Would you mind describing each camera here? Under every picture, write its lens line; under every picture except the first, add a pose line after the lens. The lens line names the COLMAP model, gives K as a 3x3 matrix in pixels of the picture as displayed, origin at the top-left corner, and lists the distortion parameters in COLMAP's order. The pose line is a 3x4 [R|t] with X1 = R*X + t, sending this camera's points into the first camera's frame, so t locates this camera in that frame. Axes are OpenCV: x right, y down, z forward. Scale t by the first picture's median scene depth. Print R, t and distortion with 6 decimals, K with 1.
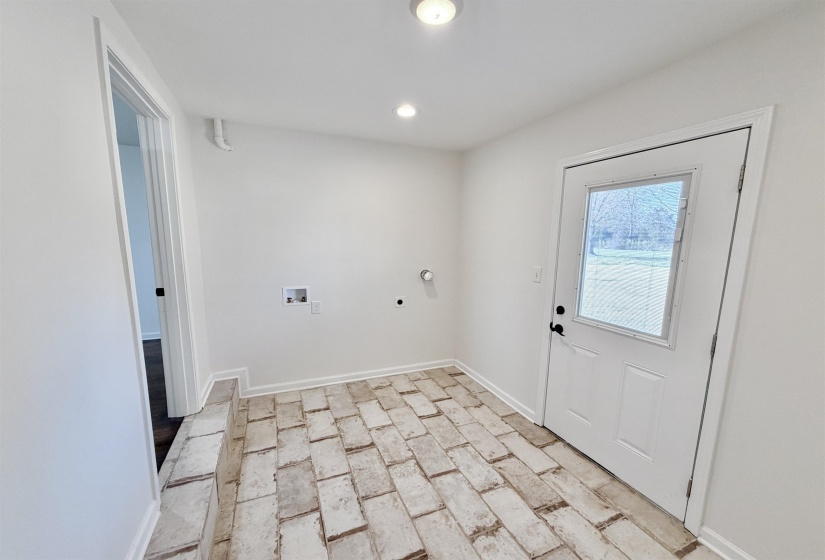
lens RADIAL K [[337.7, 0, 412.8], [0, 337.7, 293.4], [0, 0, 1]] dist [0.001104, 0.000193]
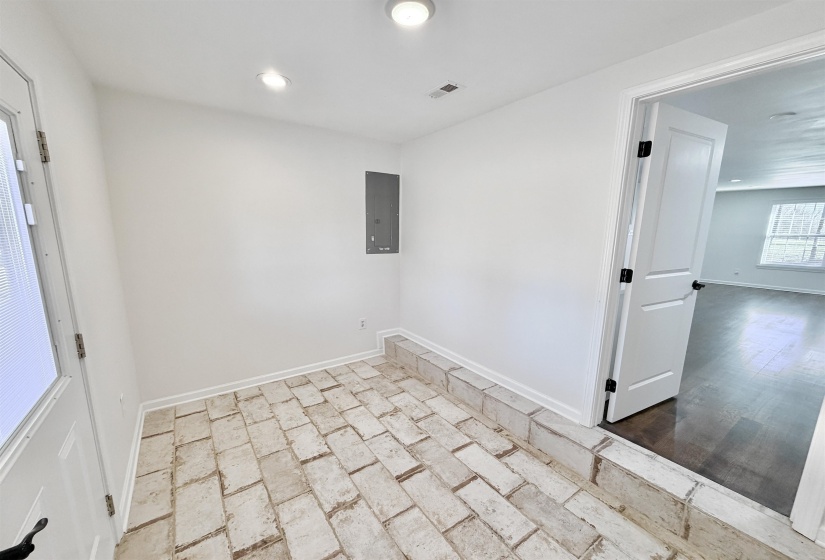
lens RADIAL K [[337.7, 0, 412.8], [0, 337.7, 293.4], [0, 0, 1]] dist [0.001104, 0.000193]
pose [[-0.978464, 0.013639, -0.205965, 0.206292], [-0.059095, 0.937540, 0.342822, -0.284158], [0.197777, 0.347610, -0.916543, 1.699333]]
